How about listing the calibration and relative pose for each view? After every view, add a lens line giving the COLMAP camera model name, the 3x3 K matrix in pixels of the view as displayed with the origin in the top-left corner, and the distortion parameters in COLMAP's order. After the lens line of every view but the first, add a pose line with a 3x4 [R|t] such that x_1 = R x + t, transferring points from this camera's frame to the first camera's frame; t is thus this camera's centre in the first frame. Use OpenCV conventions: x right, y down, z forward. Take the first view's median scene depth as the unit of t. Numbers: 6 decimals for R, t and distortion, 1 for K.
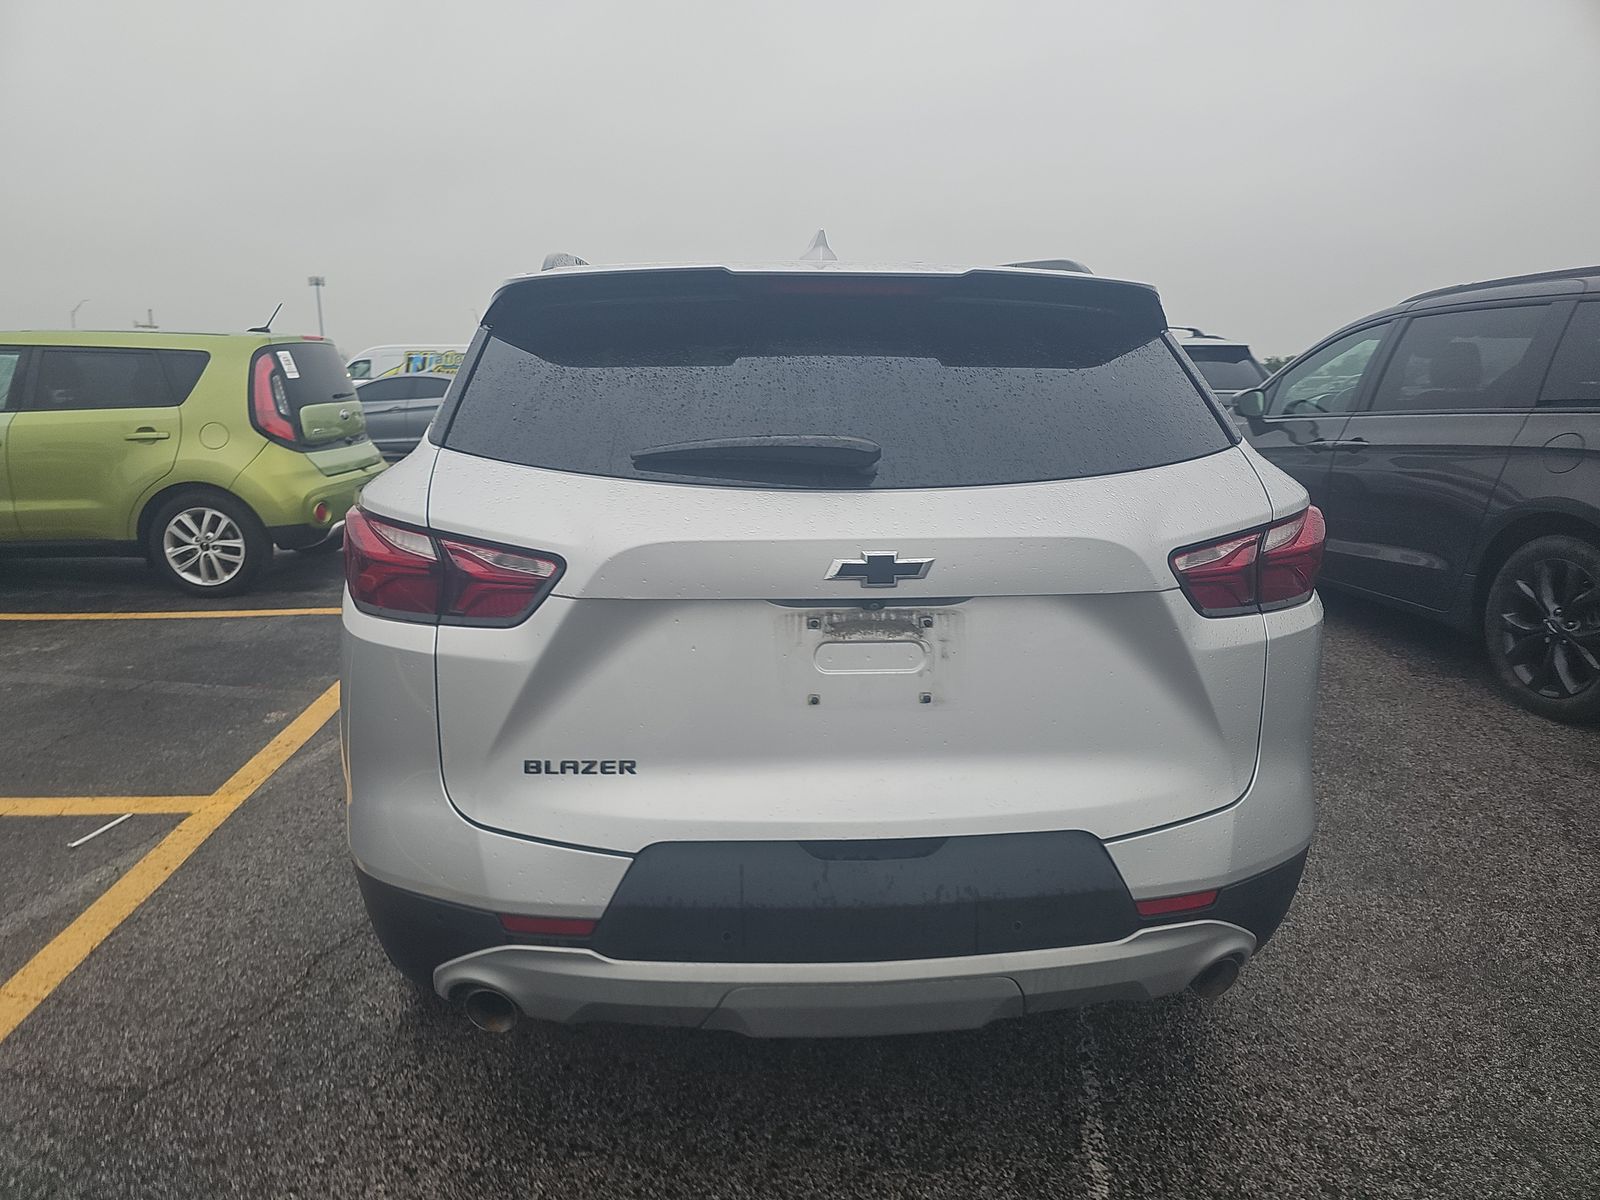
lens RADIAL K [[1060.3, 0, 787.9], [0, 1060.3, 607.9], [0, 0, 1]] dist [0.036051, -0.033031]
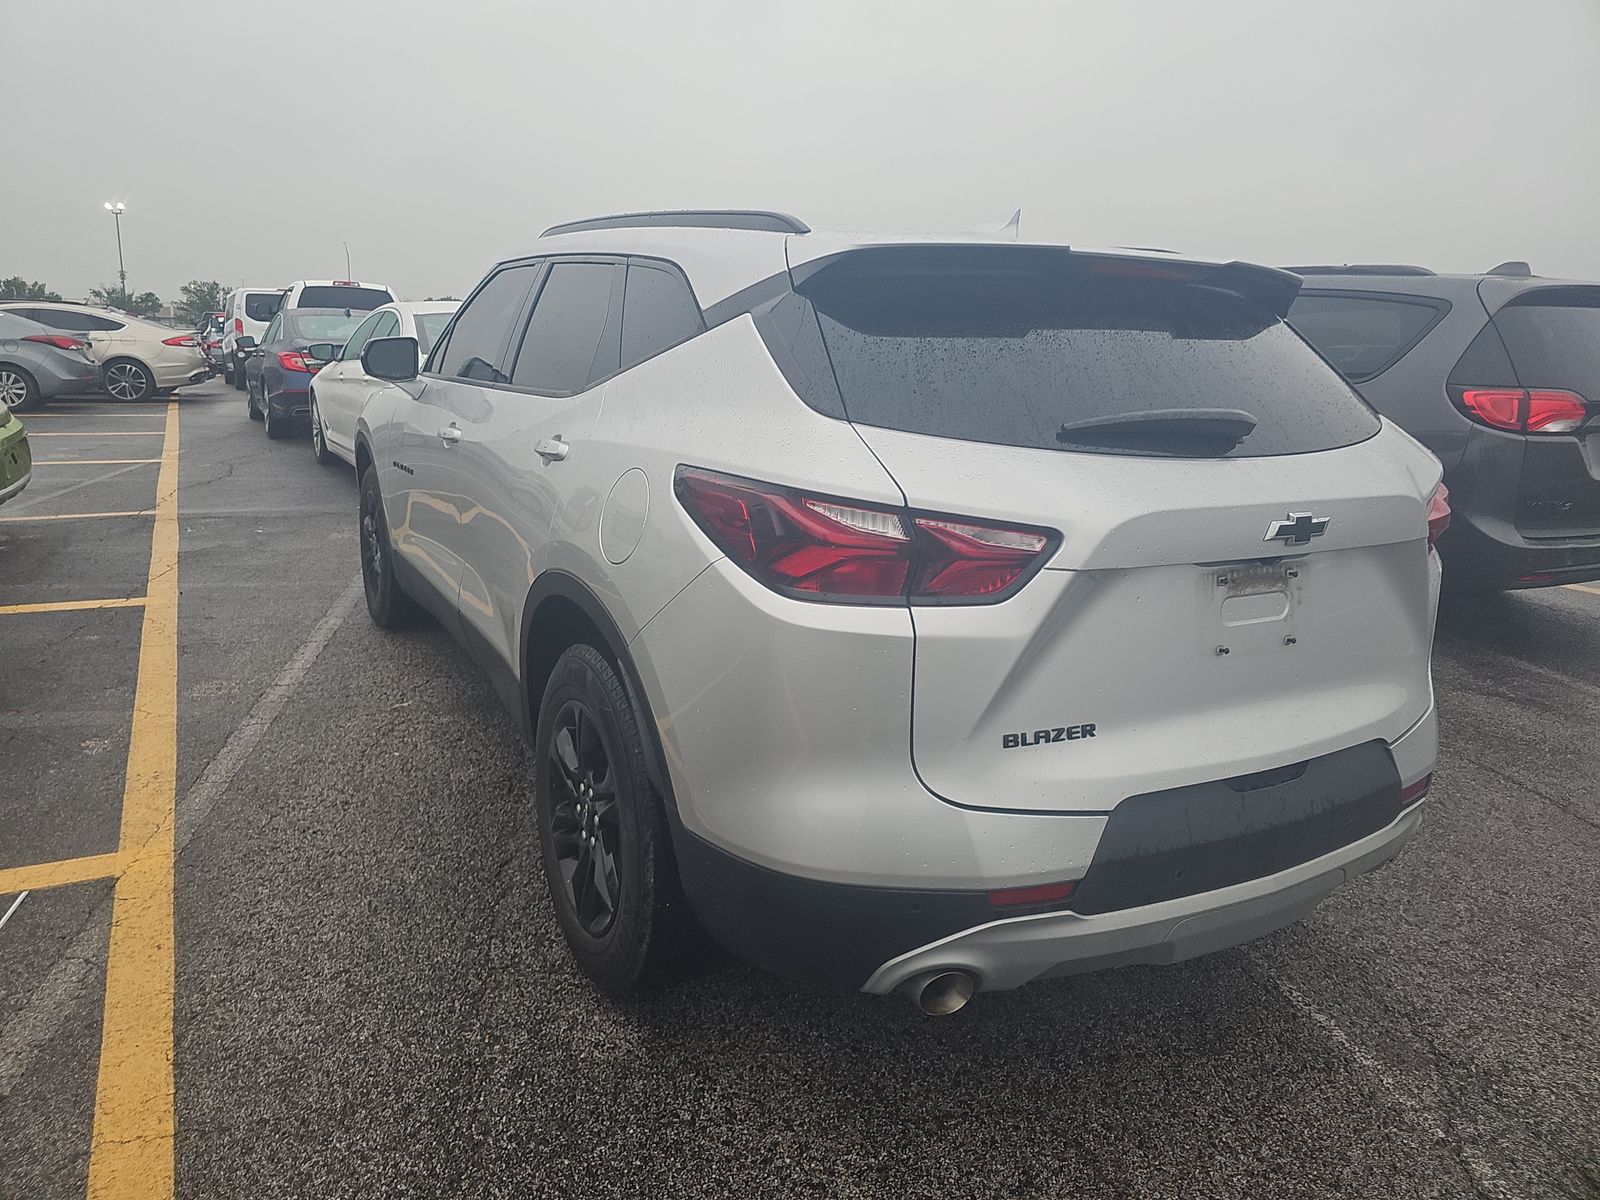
lens RADIAL K [[1060.3, 0, 784.1], [0, 1060.3, 576.4], [0, 0, 1]] dist [0.036051, -0.033031]
pose [[0.910255, -0.060537, 0.409598, -0.830524], [0.053556, 0.998158, 0.028507, -0.045054], [-0.410569, -0.004012, 0.911821, 0.174255]]
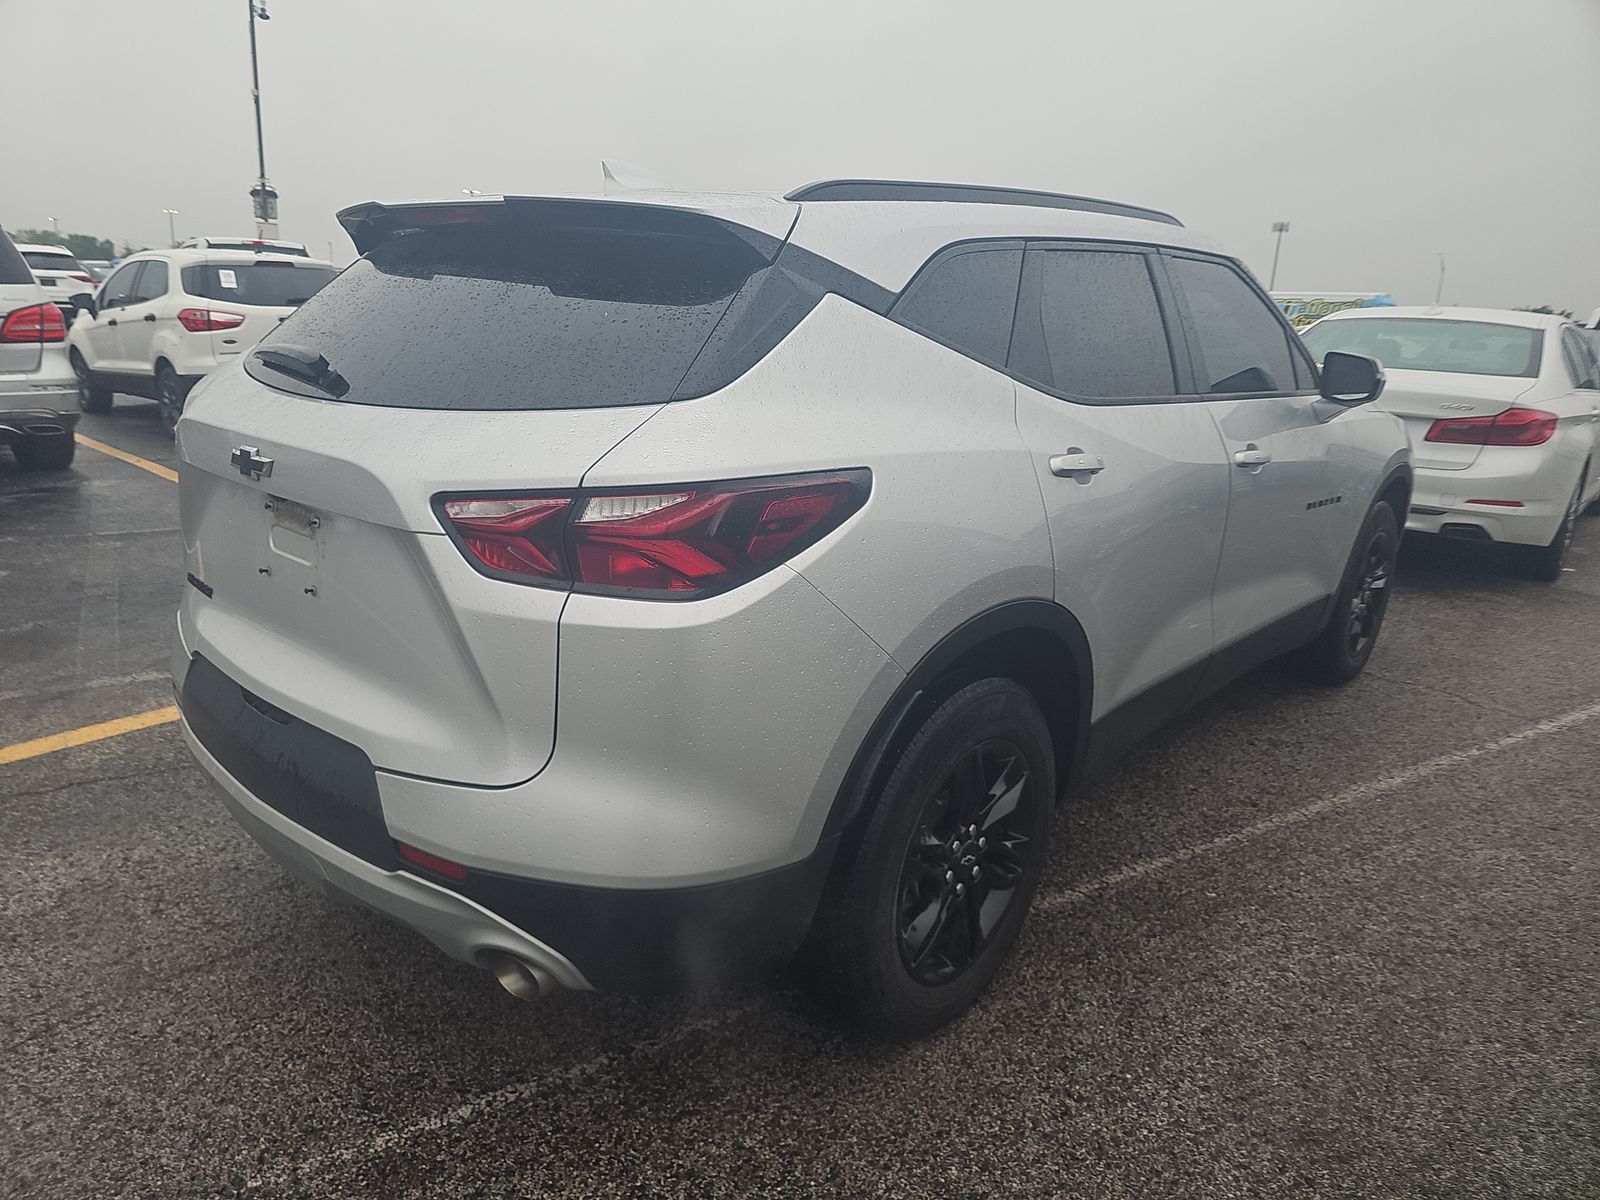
lens RADIAL K [[1060.3, 0, 773.7], [0, 1060.3, 600.3], [0, 0, 1]] dist [0.036051, -0.033031]
pose [[0.686915, 0.220564, -0.692459, 1.229630], [-0.193203, 0.973968, 0.118574, -0.130250], [0.700586, 0.052335, 0.711646, 0.539637]]
